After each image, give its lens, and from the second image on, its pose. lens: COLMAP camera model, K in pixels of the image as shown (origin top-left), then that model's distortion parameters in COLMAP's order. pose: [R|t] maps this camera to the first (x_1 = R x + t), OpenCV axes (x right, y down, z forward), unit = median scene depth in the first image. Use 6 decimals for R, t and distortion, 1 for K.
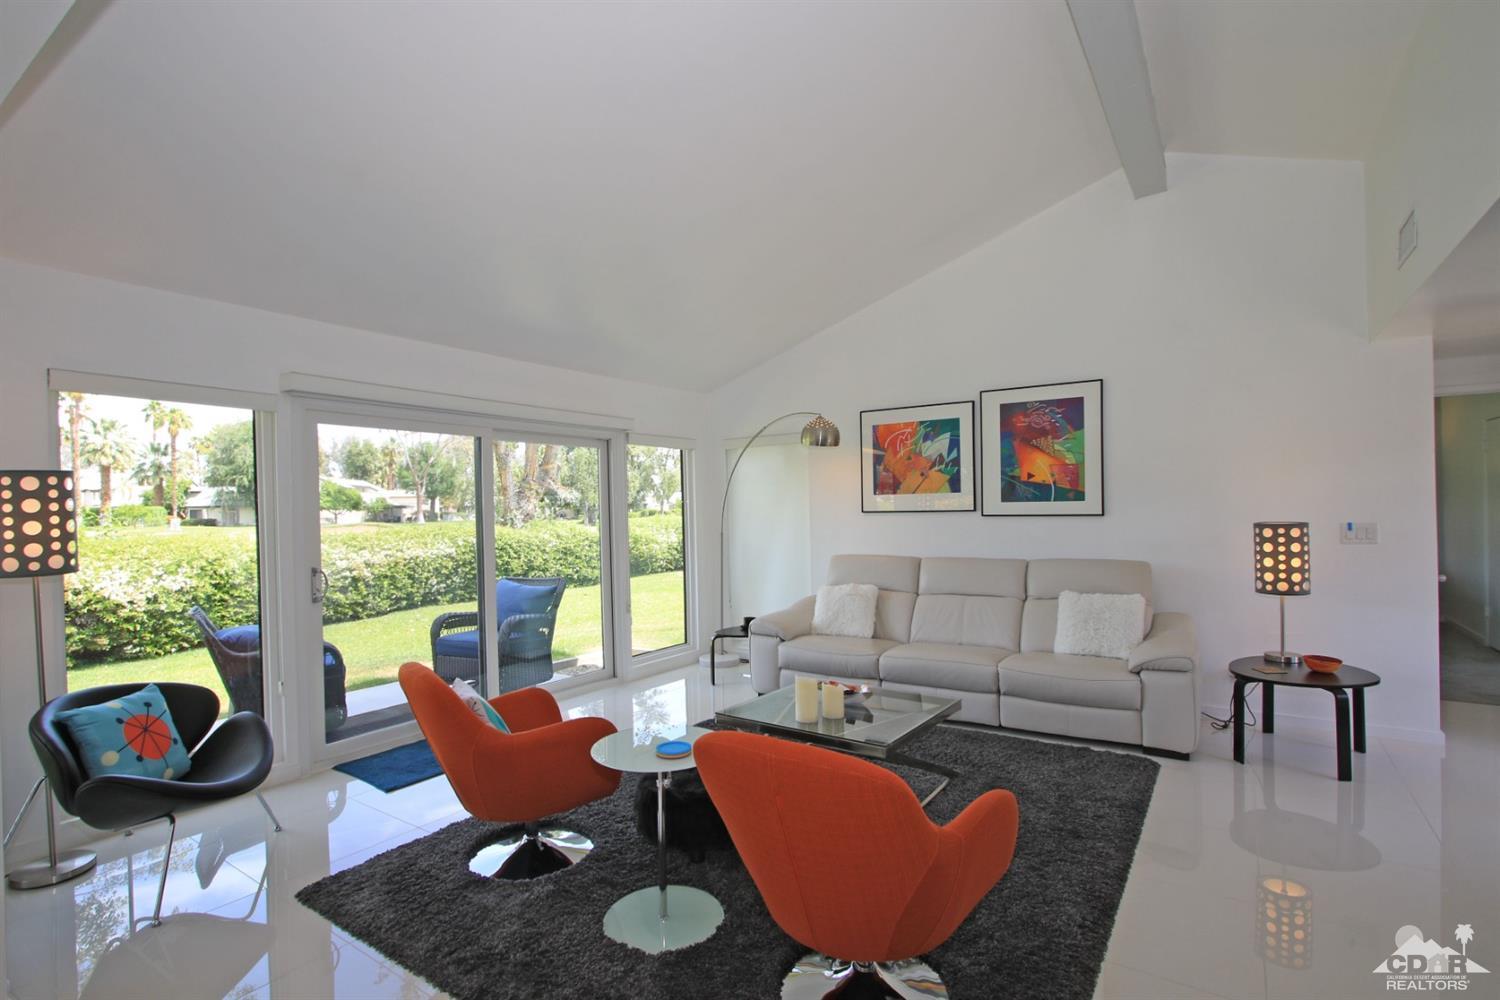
lens RADIAL K [[717.1, 0, 737.4], [0, 717.1, 513.2], [0, 0, 1]] dist [-0.014248, 0.000788]
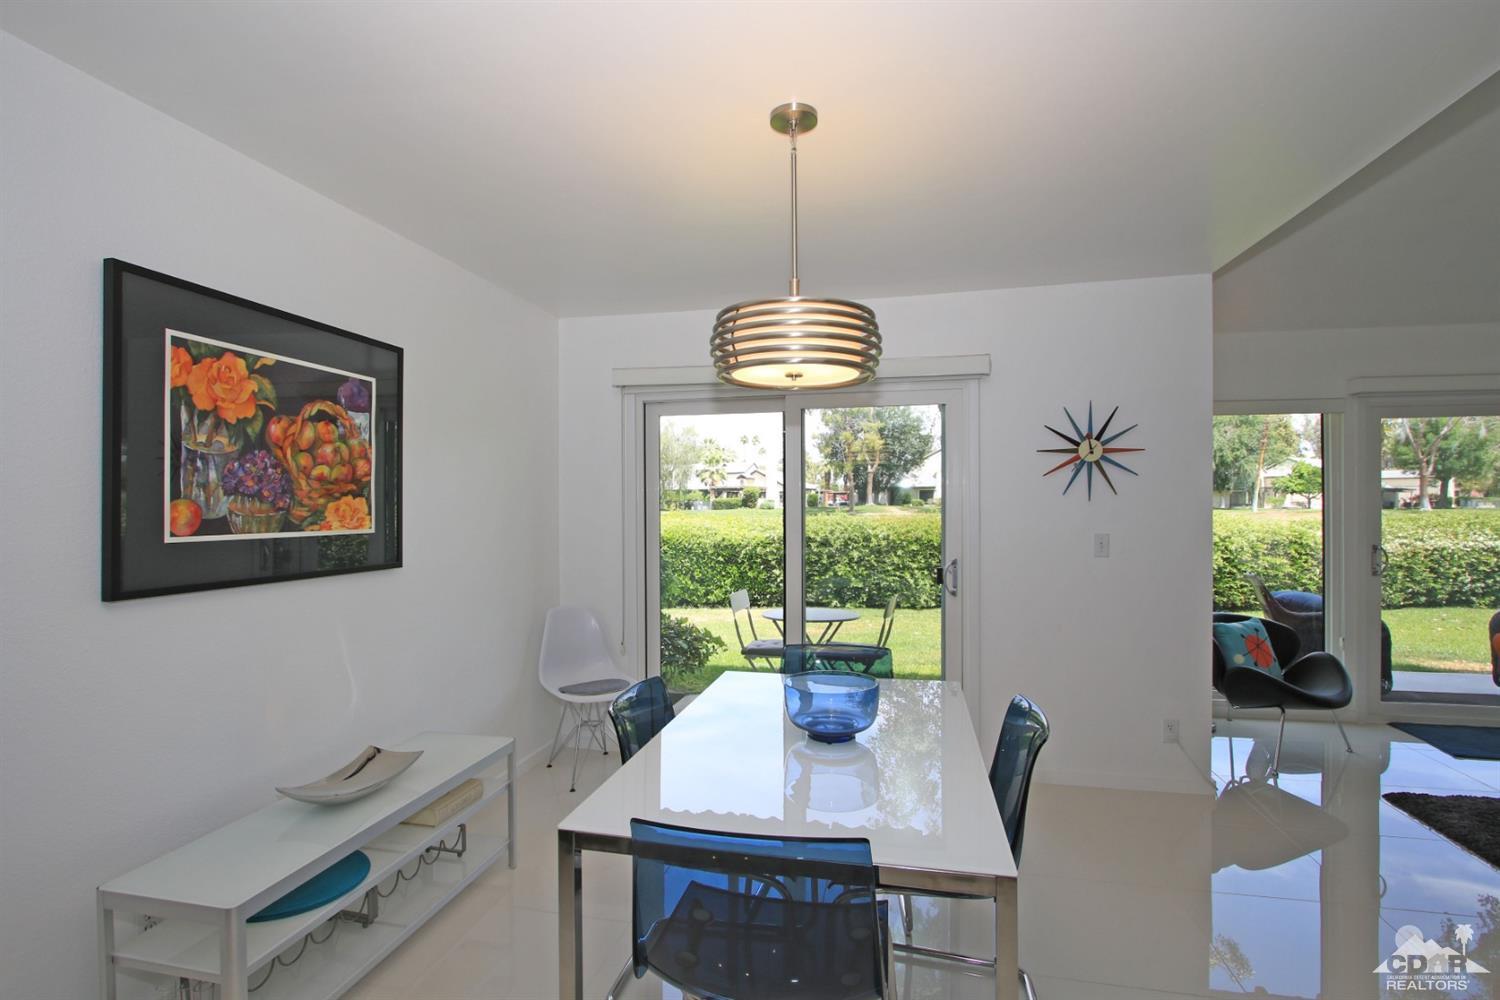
lens RADIAL K [[714.5, 0, 748.0], [0, 714.5, 508.5], [0, 0, 1]] dist [-0.011868, 0.002239]
pose [[0.383222, 0.021244, -0.923412, 0.050361], [-0.005739, 0.999771, 0.020619, -0.000309], [0.923638, -0.002602, 0.383256, -0.255509]]
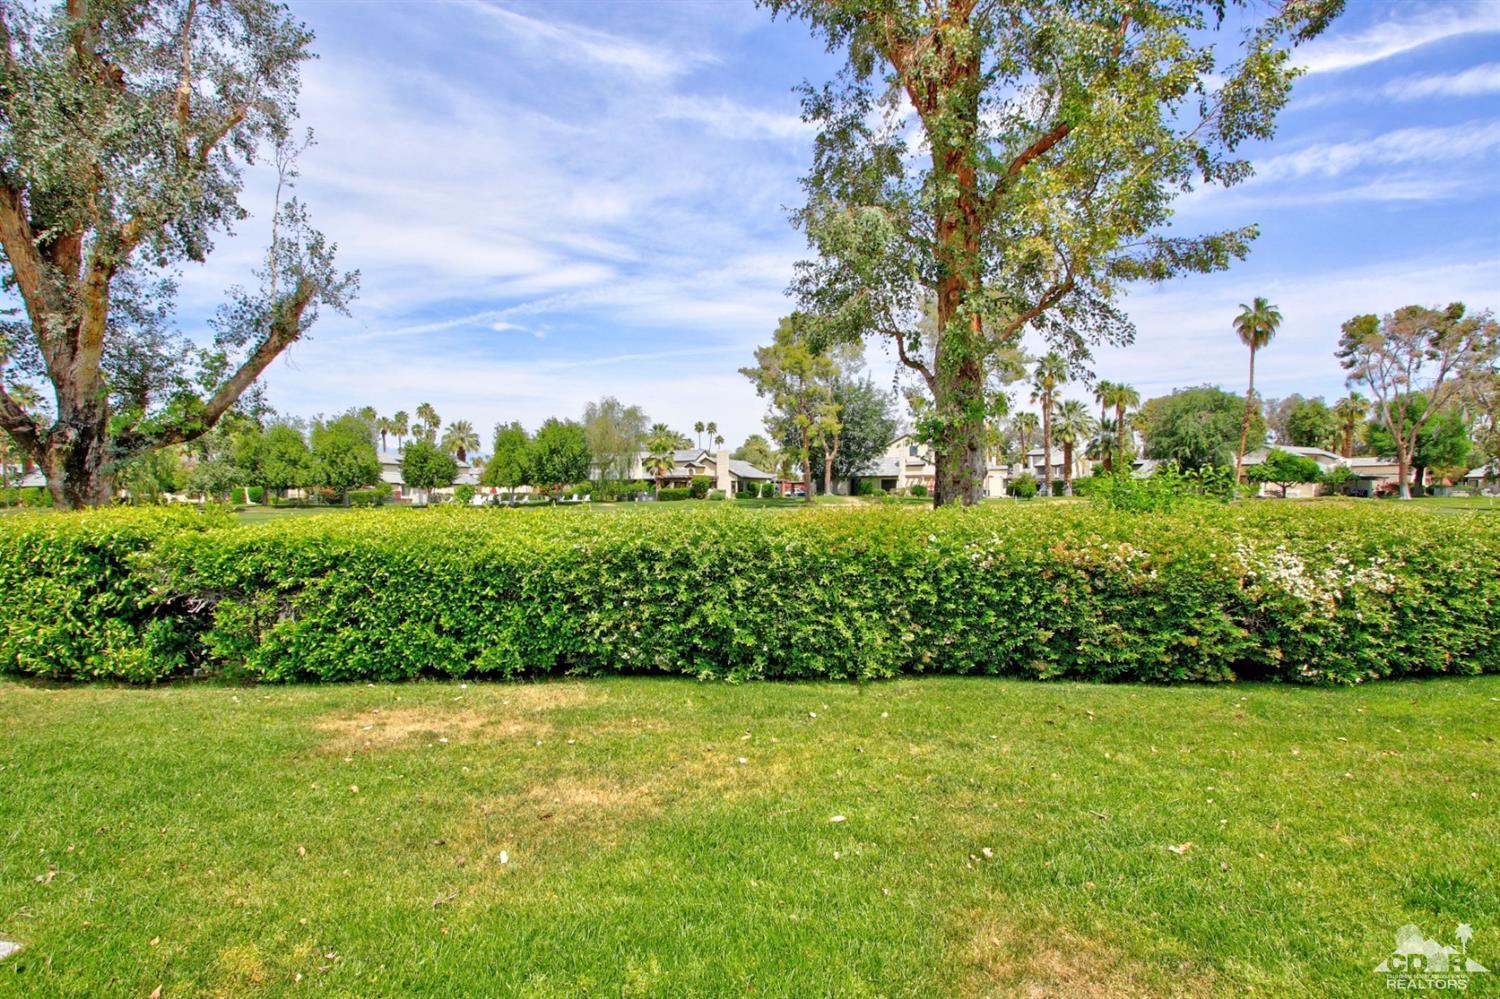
lens RADIAL K [[733.9, 0, 742.0], [0, 733.9, 512.7], [0, 0, 1]] dist [-0.014829, 0.001523]
pose [[0.425920, 0.035798, -0.904052, -0.703419], [-0.003193, 0.999270, 0.038064, 0.023505], [0.904755, -0.013325, 0.425724, 0.327966]]
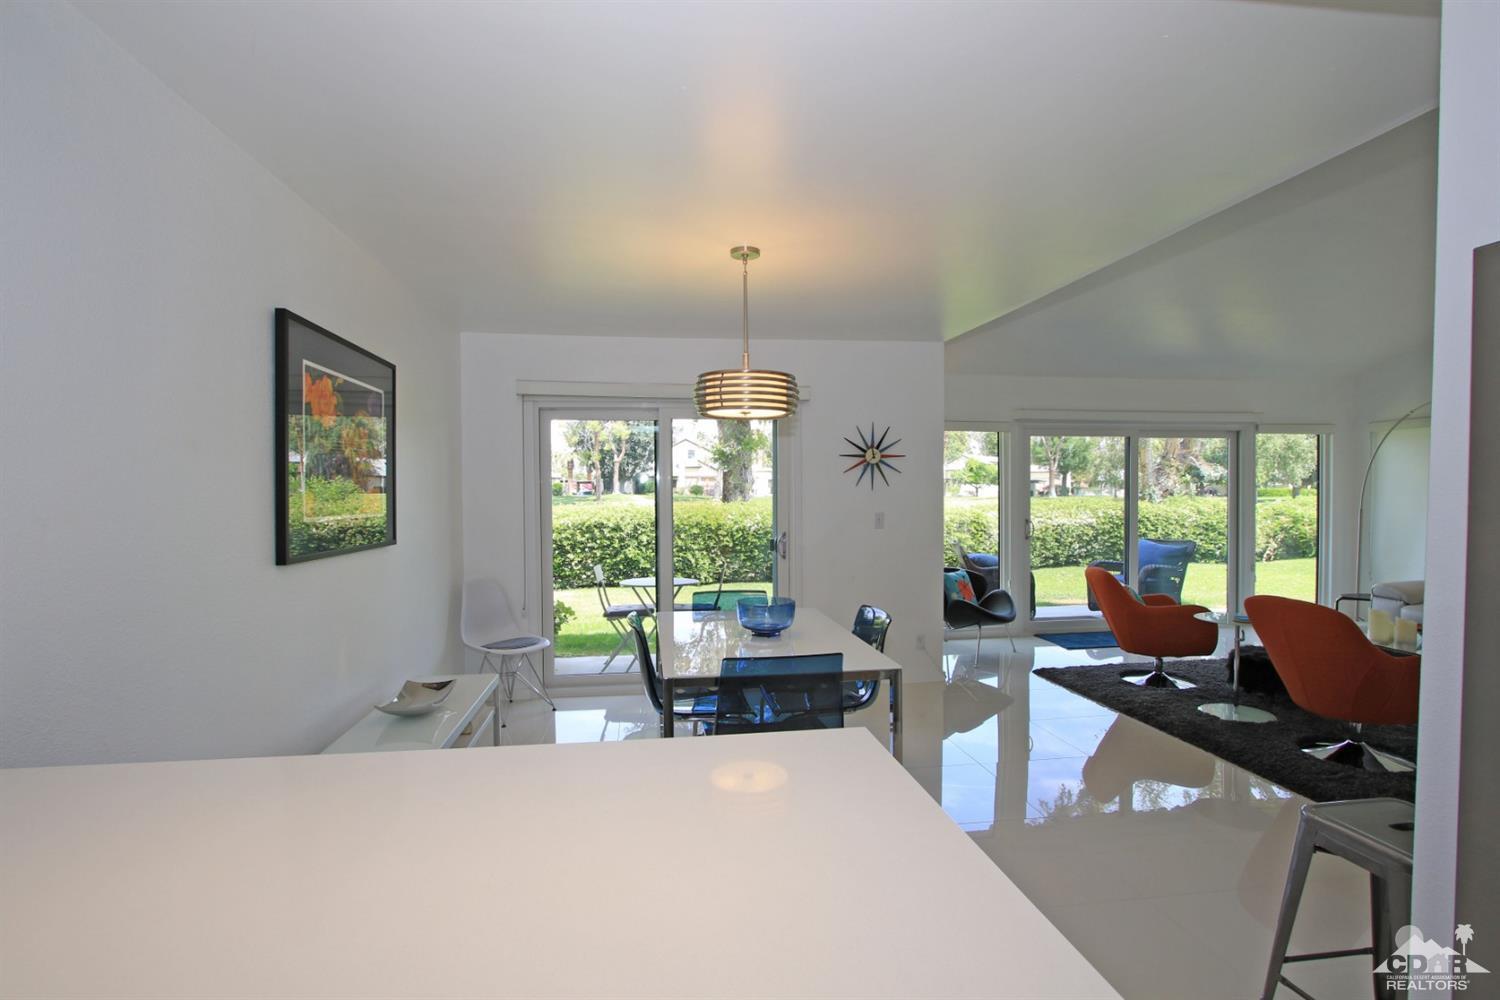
lens RADIAL K [[713.4, 0, 742.9], [0, 713.4, 510.8], [0, 0, 1]] dist [-0.012309, 0.000395]
pose [[0.679007, 0.033290, -0.733376, 0.148694], [-0.009408, 0.999284, 0.036649, -0.001423], [0.734071, -0.017986, 0.678834, -0.483975]]
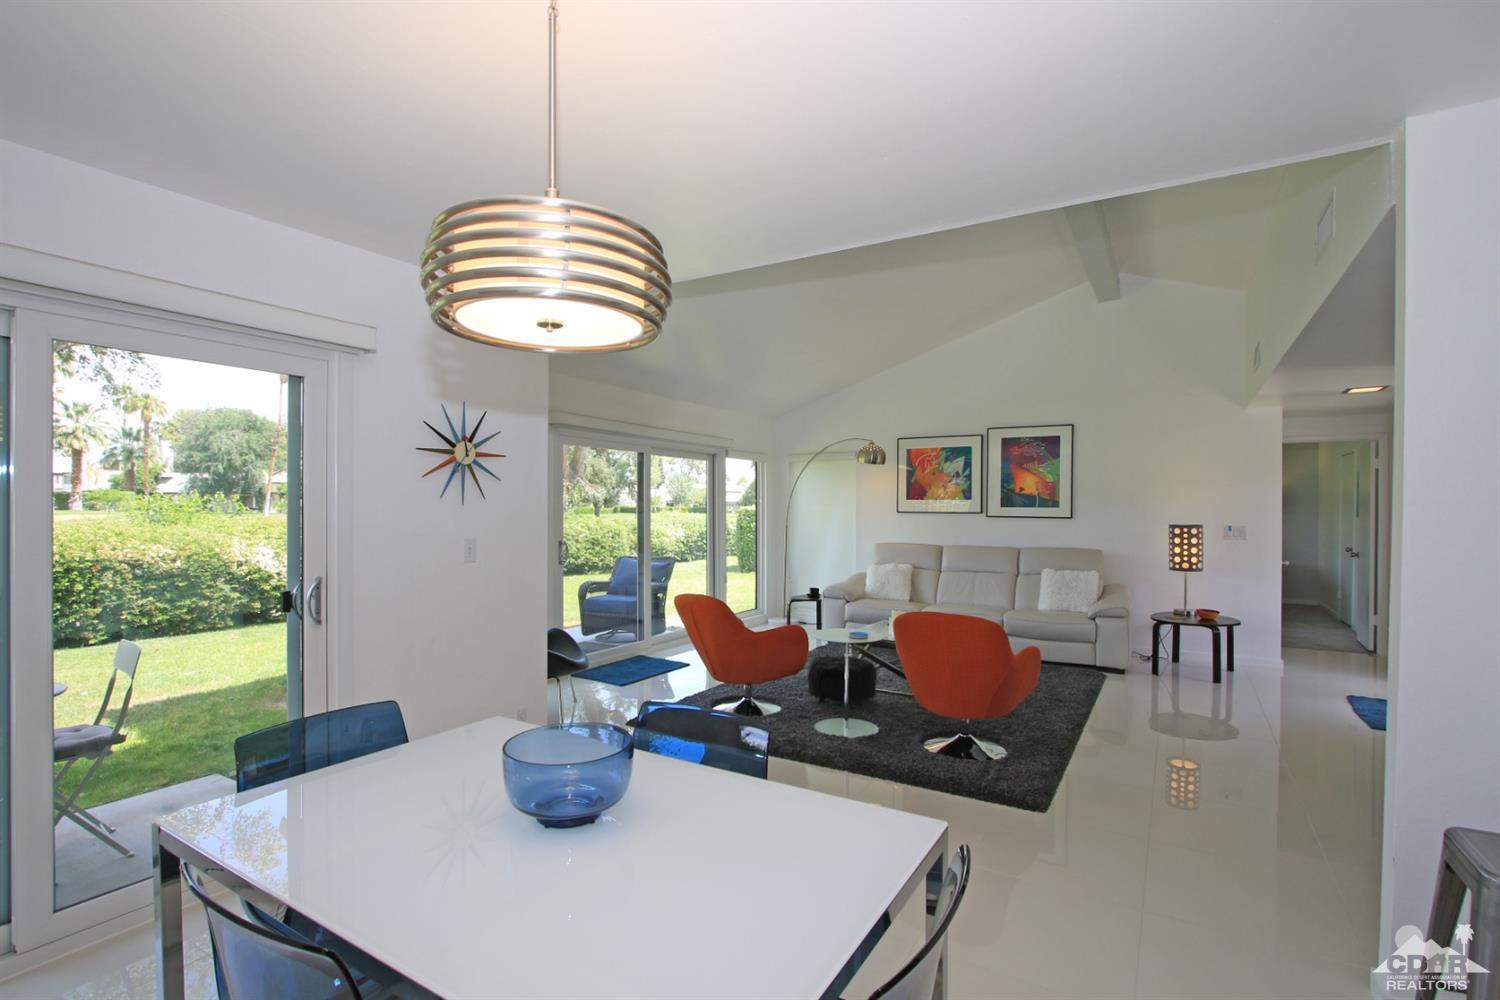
lens RADIAL K [[706.8, 0, 736.3], [0, 706.8, 511.5], [0, 0, 1]] dist [-0.015083, 0.000893]
pose [[0.998572, 0.021981, 0.048687, -0.207813], [-0.021985, 0.999758, -0.000454, 0.004939], [-0.048686, -0.000617, 0.998814, -0.346310]]
